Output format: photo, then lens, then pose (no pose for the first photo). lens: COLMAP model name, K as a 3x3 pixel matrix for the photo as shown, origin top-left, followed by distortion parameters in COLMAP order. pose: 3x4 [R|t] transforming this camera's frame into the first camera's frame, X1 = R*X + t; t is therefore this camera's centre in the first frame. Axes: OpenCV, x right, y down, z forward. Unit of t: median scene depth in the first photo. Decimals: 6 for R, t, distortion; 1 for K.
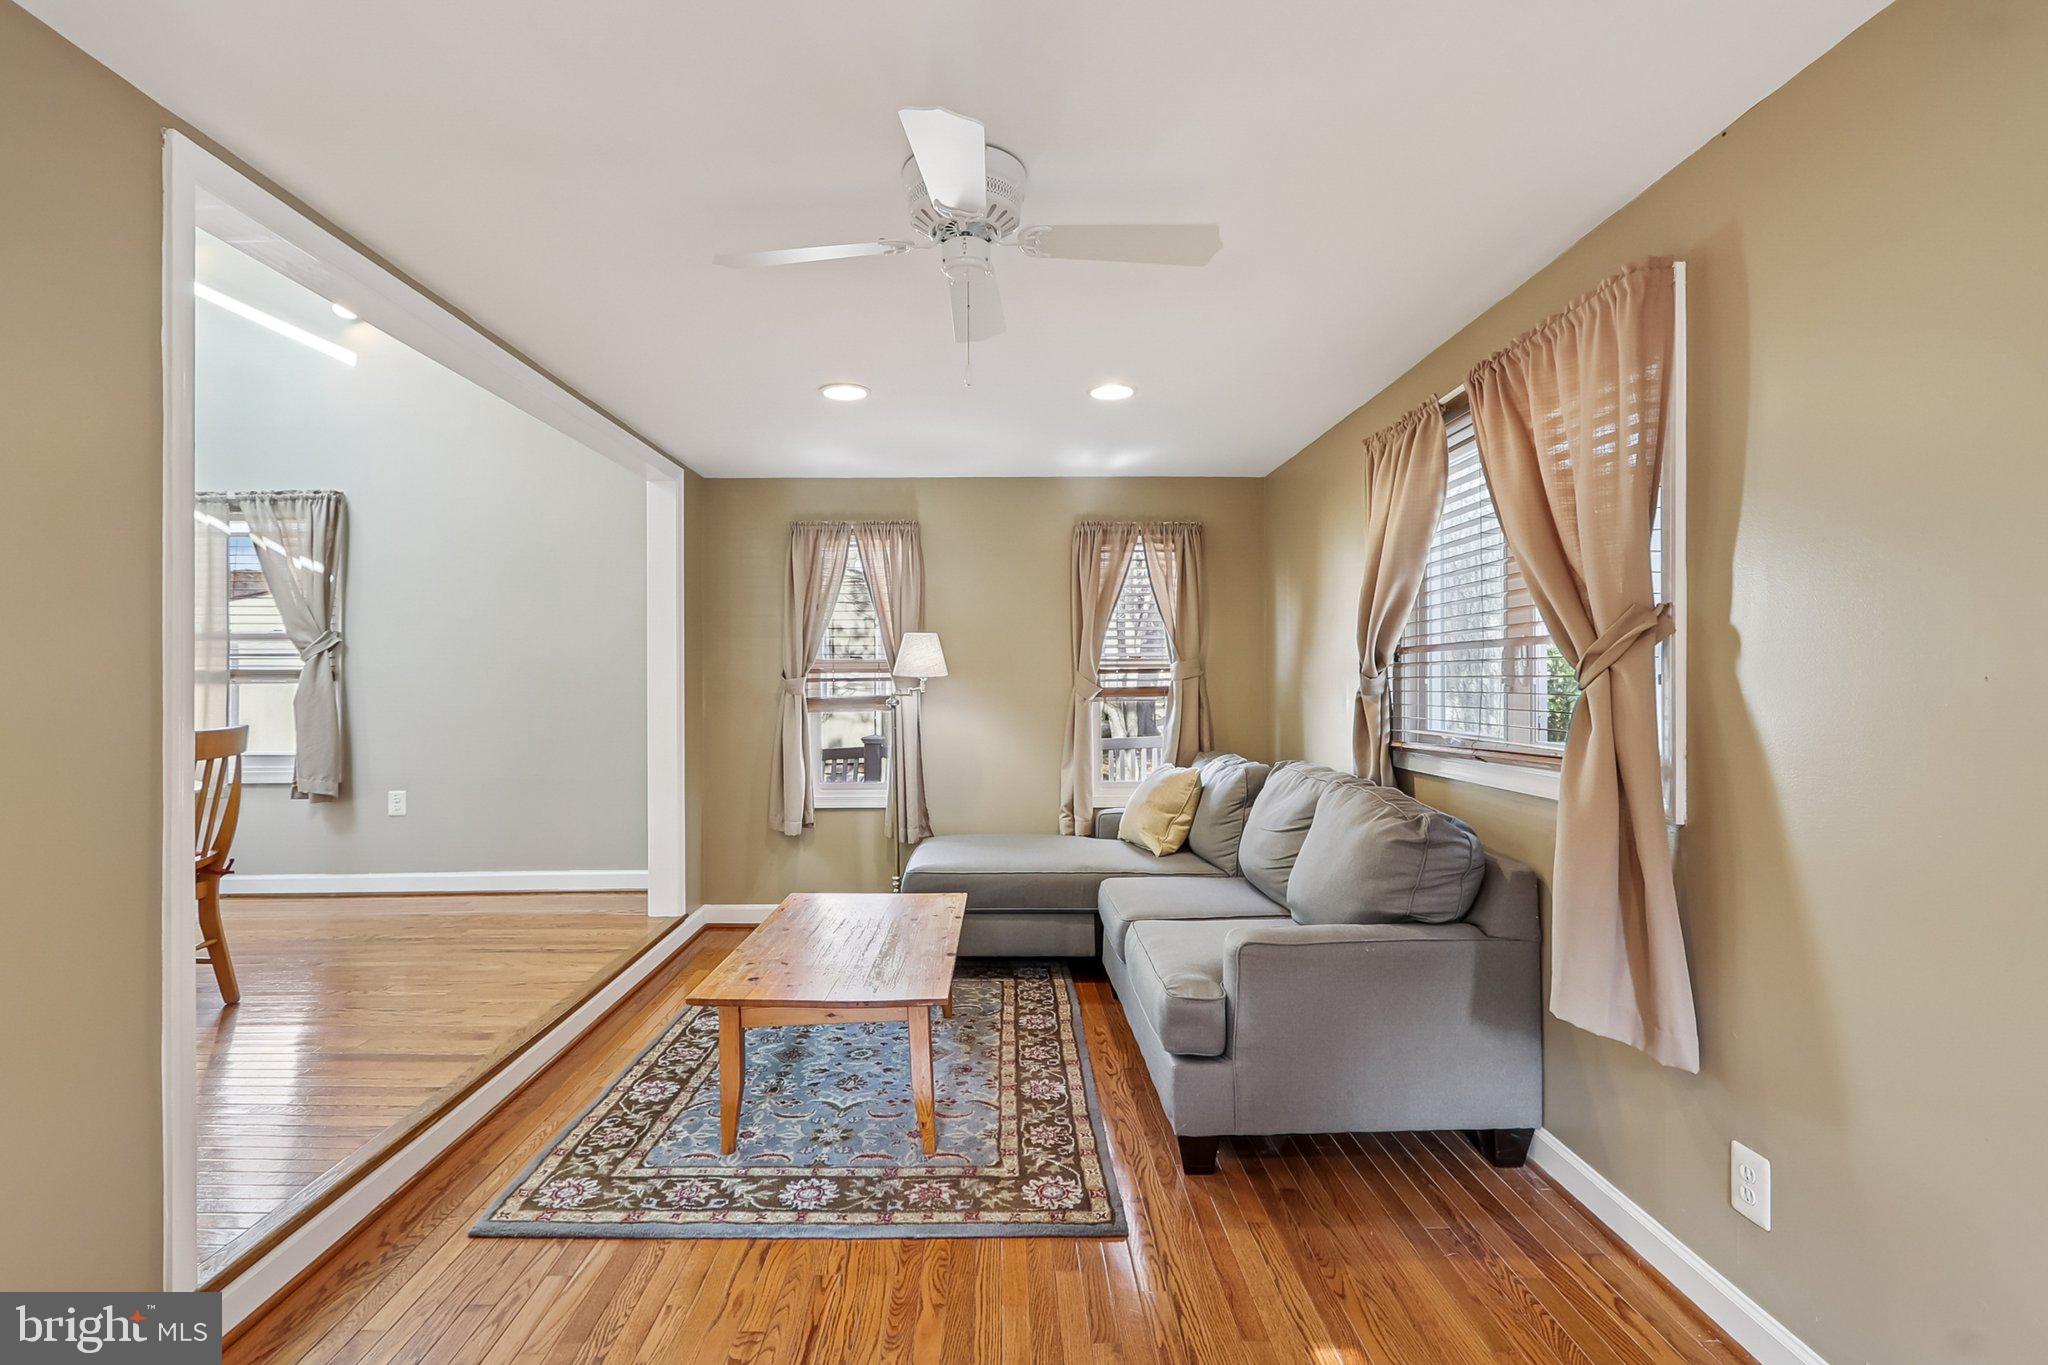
lens RADIAL K [[943.6, 0, 1019.3], [0, 943.6, 672.2], [0, 0, 1]] dist [-0.000775, -0.000179]
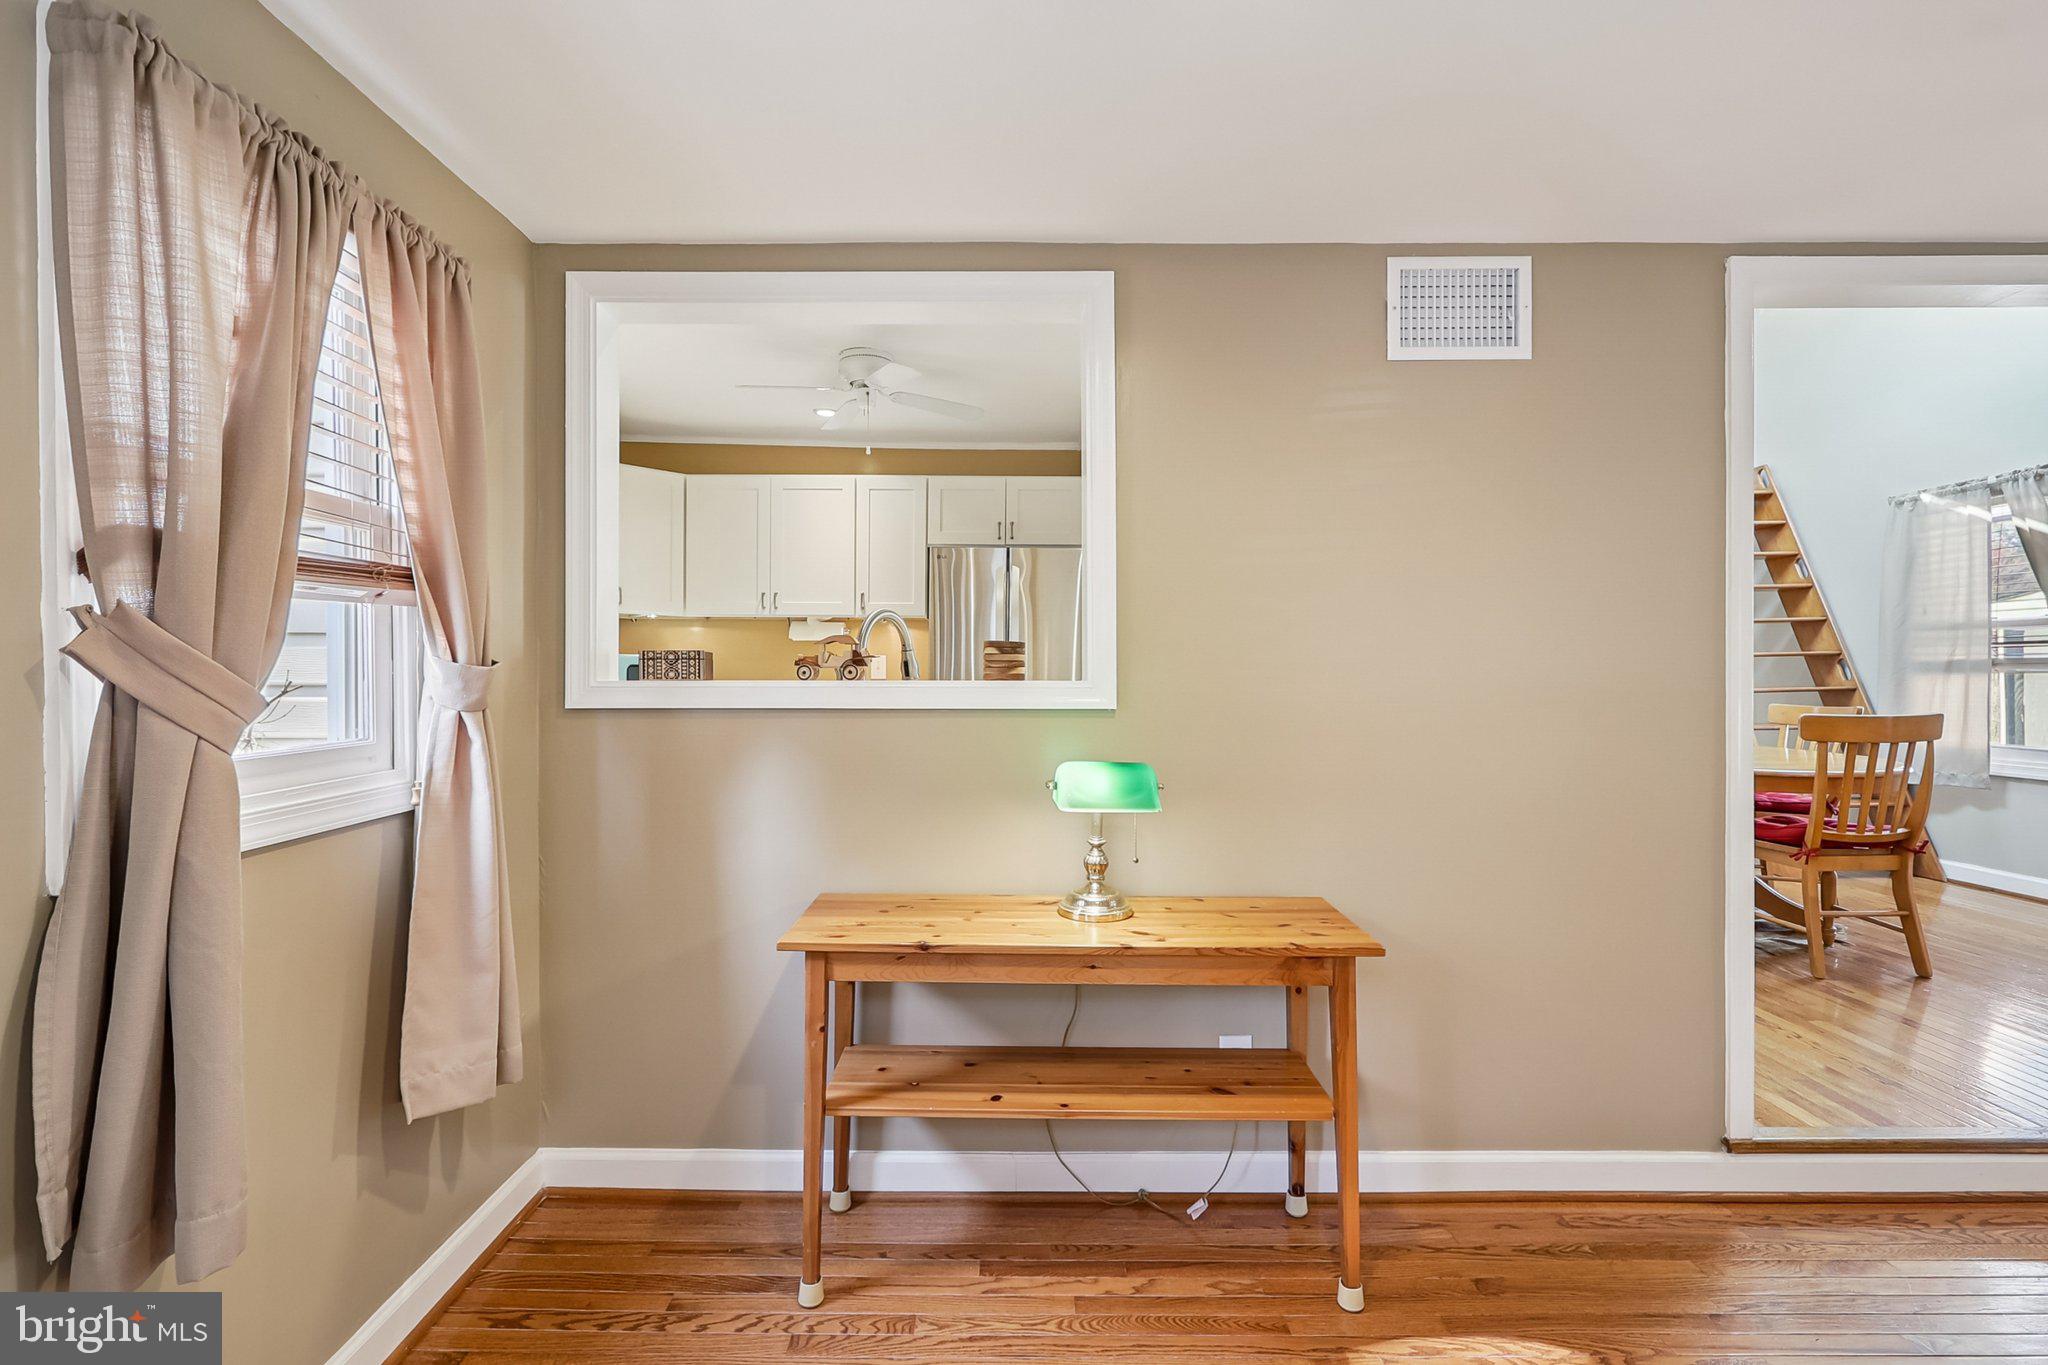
lens RADIAL K [[924.9, 0, 997.1], [0, 924.9, 668.5], [0, 0, 1]] dist [-0.000736, -0.000734]
pose [[-0.027883, 0.000814, -0.999611, 0.146325], [0.009456, 0.999955, 0.000551, -0.002593], [0.999566, -0.009437, -0.027889, -0.002268]]
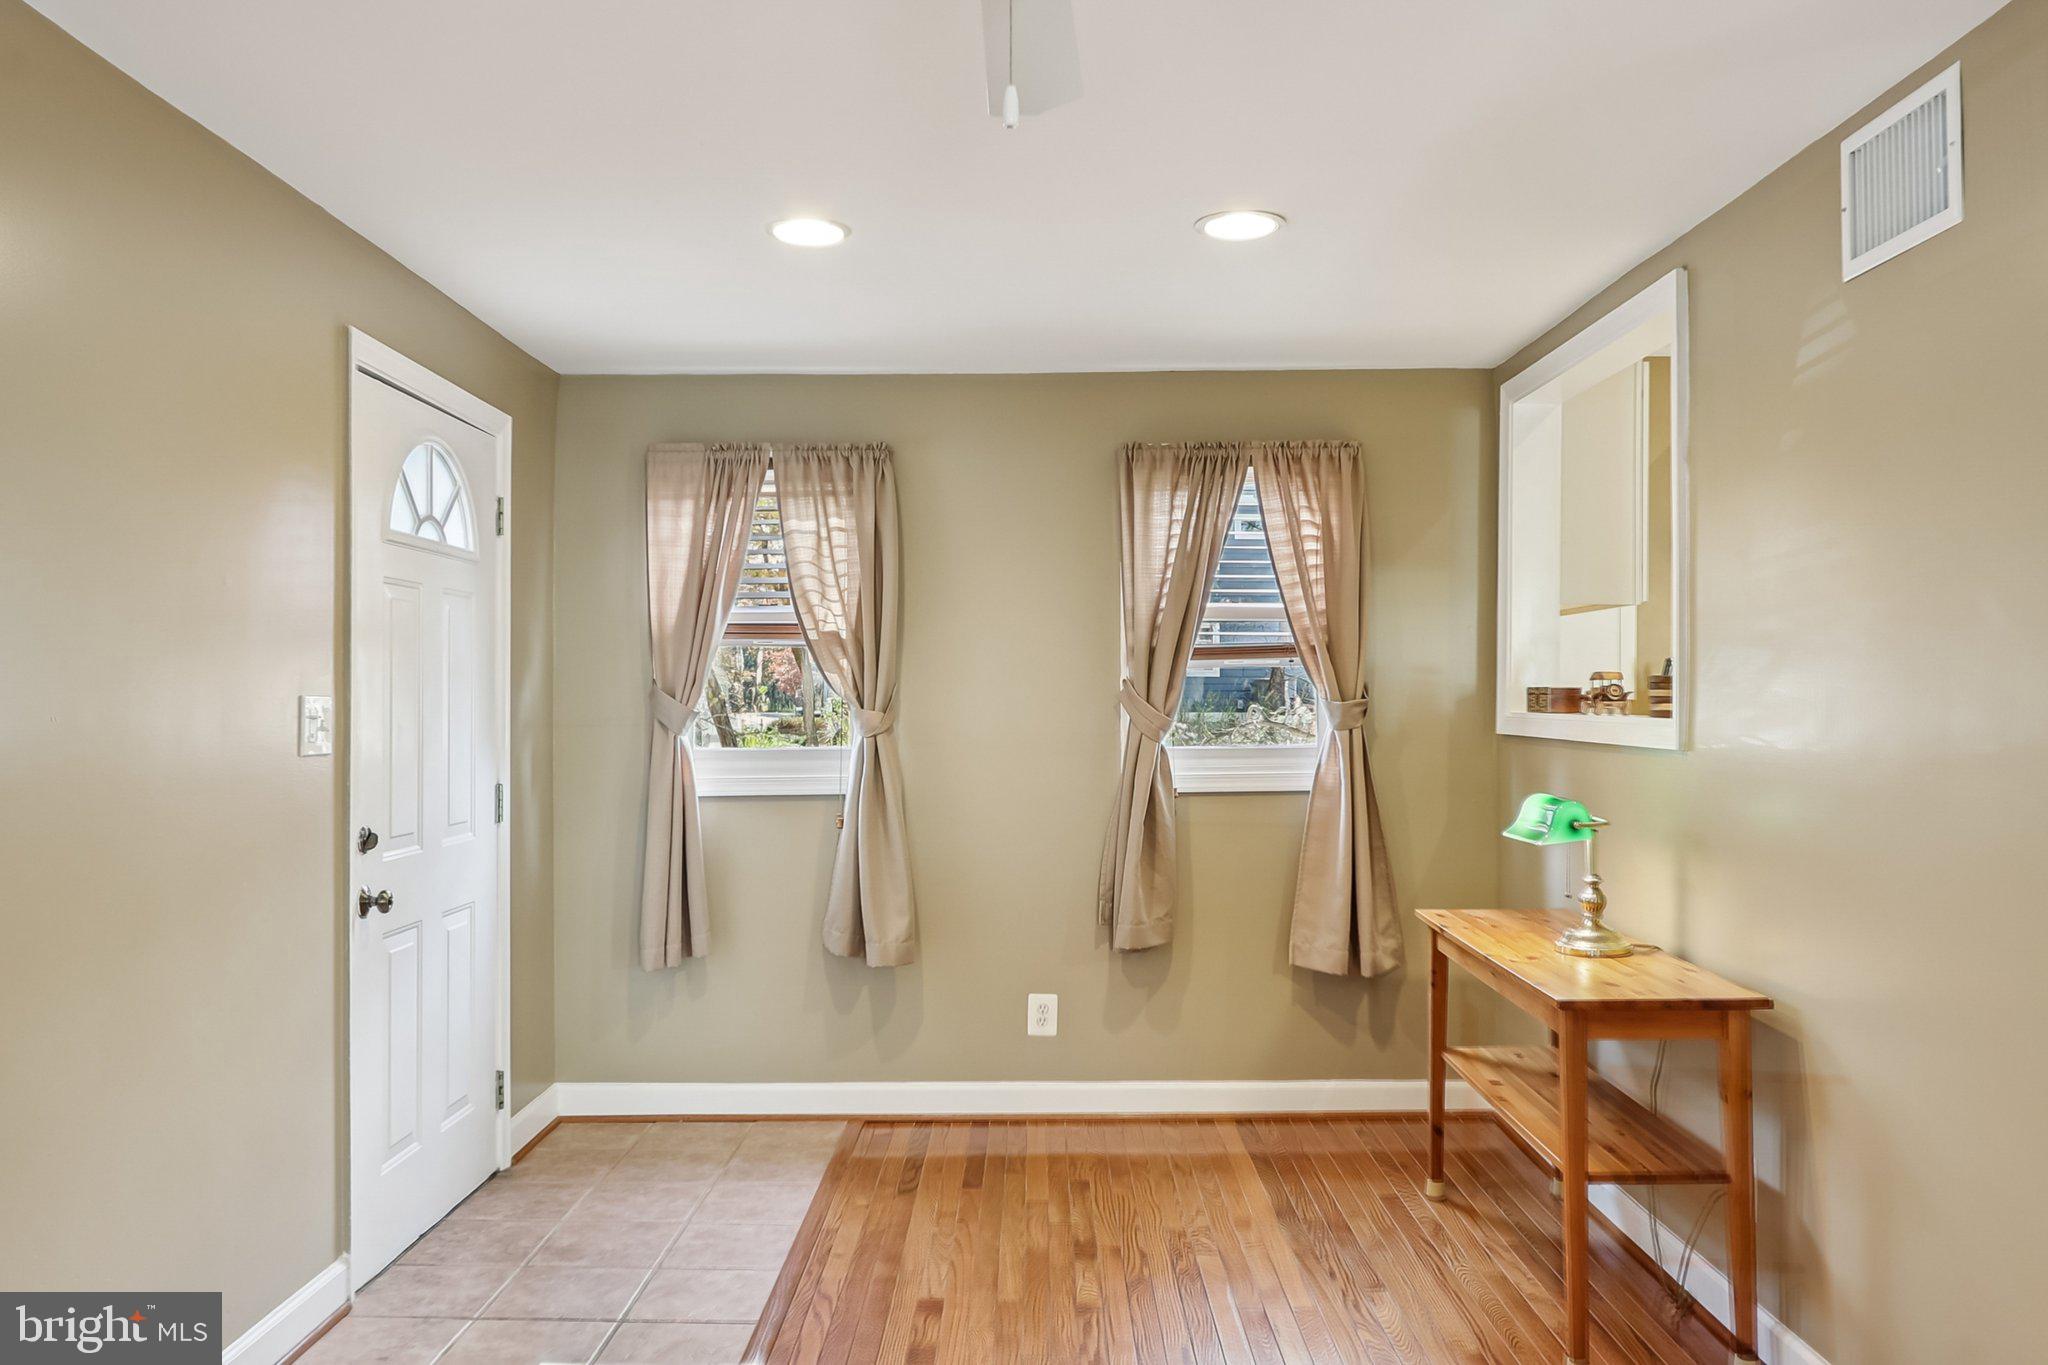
lens RADIAL K [[1563.5, 0, 1024.0], [0, 1563.5, 682.5], [0, 0, 1]] dist [0.003269, 0.001169]
pose [[-0.999579, 0.003917, 0.028752, -0.041957], [0.003387, 0.999824, -0.018473, -0.000103], [-0.028820, -0.018368, -0.999416, 0.763524]]
